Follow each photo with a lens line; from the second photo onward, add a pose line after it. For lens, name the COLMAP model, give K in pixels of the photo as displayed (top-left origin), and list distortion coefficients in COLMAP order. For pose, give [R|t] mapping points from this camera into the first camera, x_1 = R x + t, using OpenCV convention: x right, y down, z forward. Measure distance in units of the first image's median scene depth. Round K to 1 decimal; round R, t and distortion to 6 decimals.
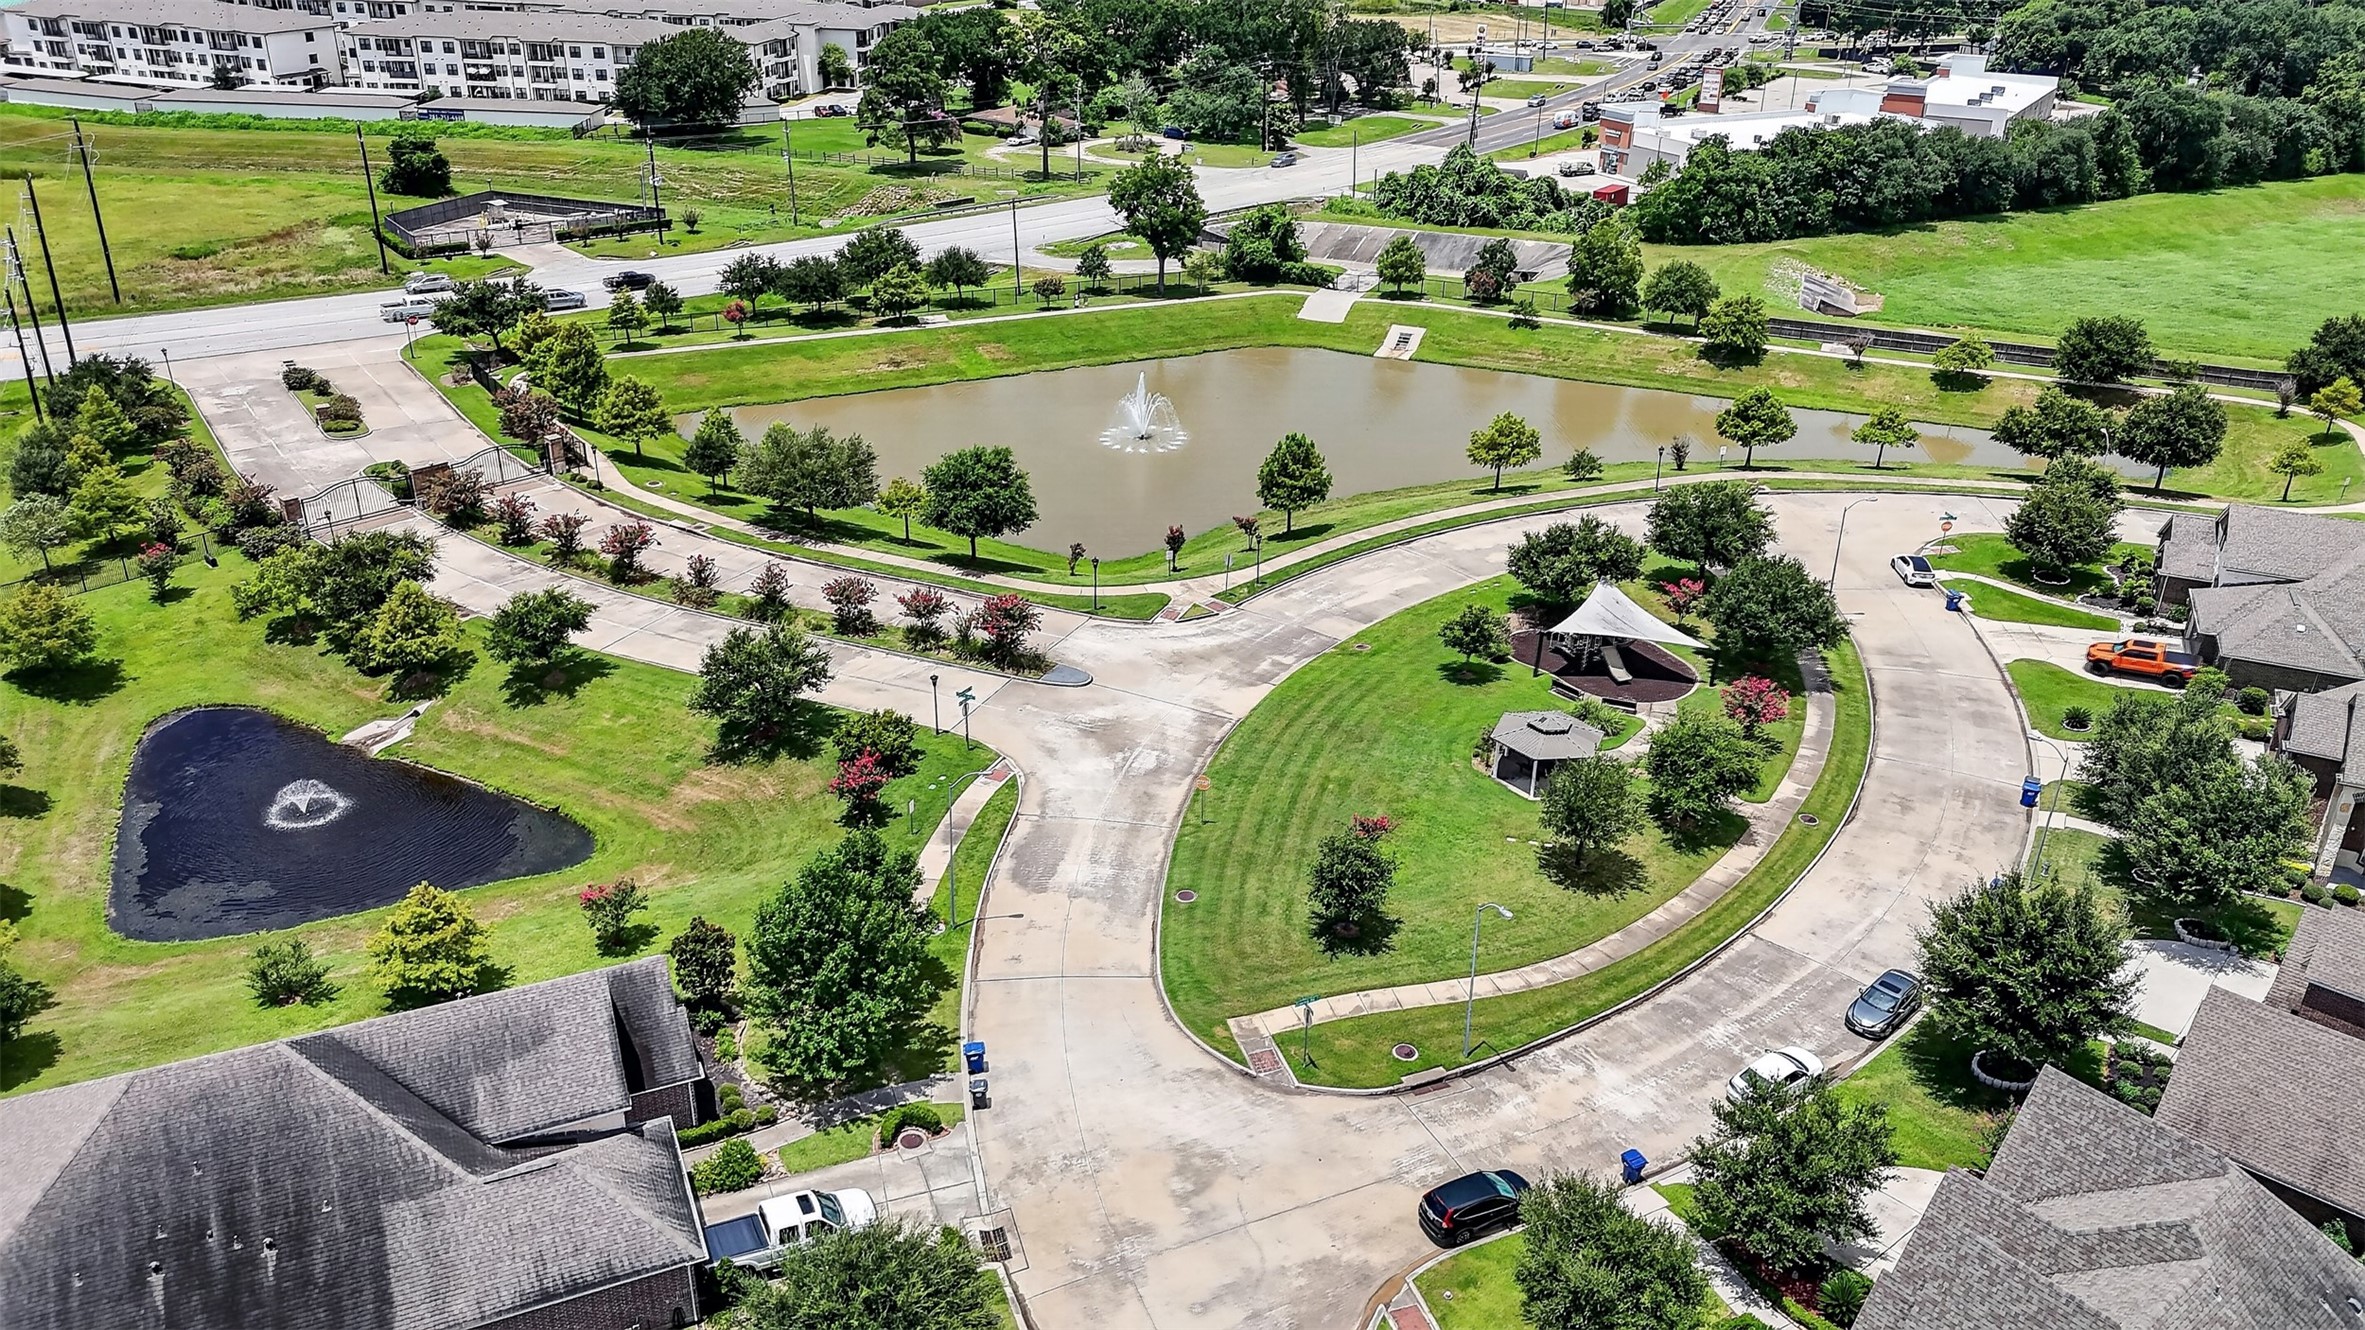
lens RADIAL K [[1749.5, 0, 1173.3], [0, 1749.5, 662.1], [0, 0, 1]] dist [0.013802, -0.005446]
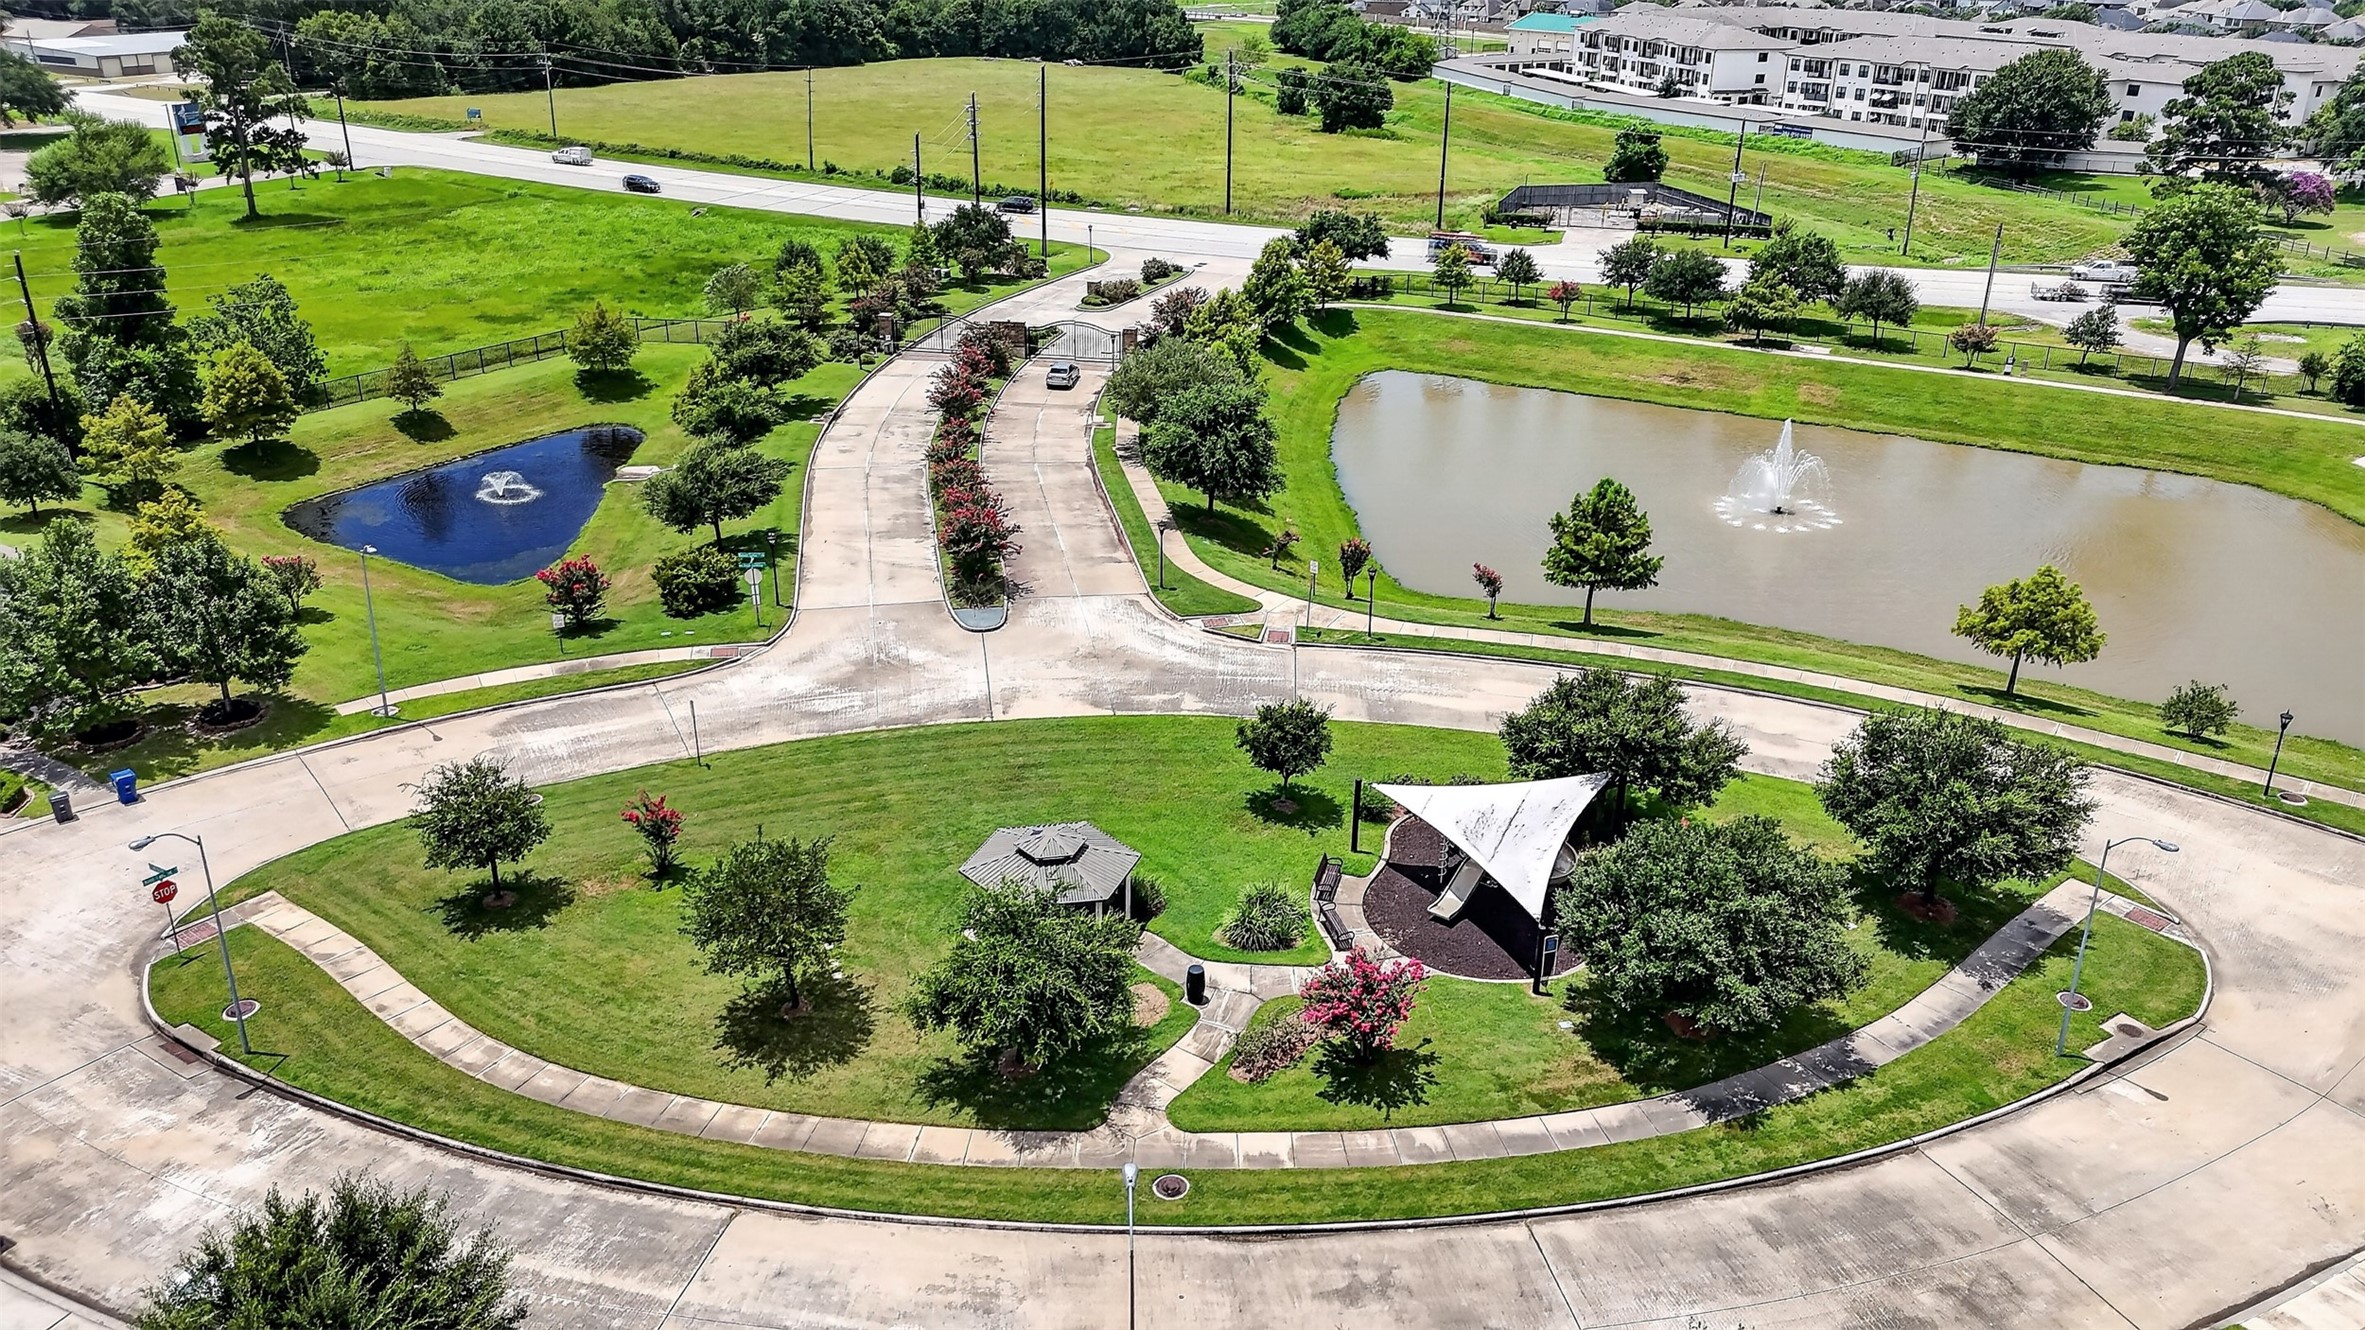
lens RADIAL K [[1749.5, 0, 1173.3], [0, 1749.5, 662.1], [0, 0, 1]] dist [0.013802, -0.005446]
pose [[0.564918, 0.312349, -0.763745, 0.204051], [-0.351240, 0.928569, 0.119956, -0.034560], [0.746658, 0.200493, 0.634274, 0.179178]]
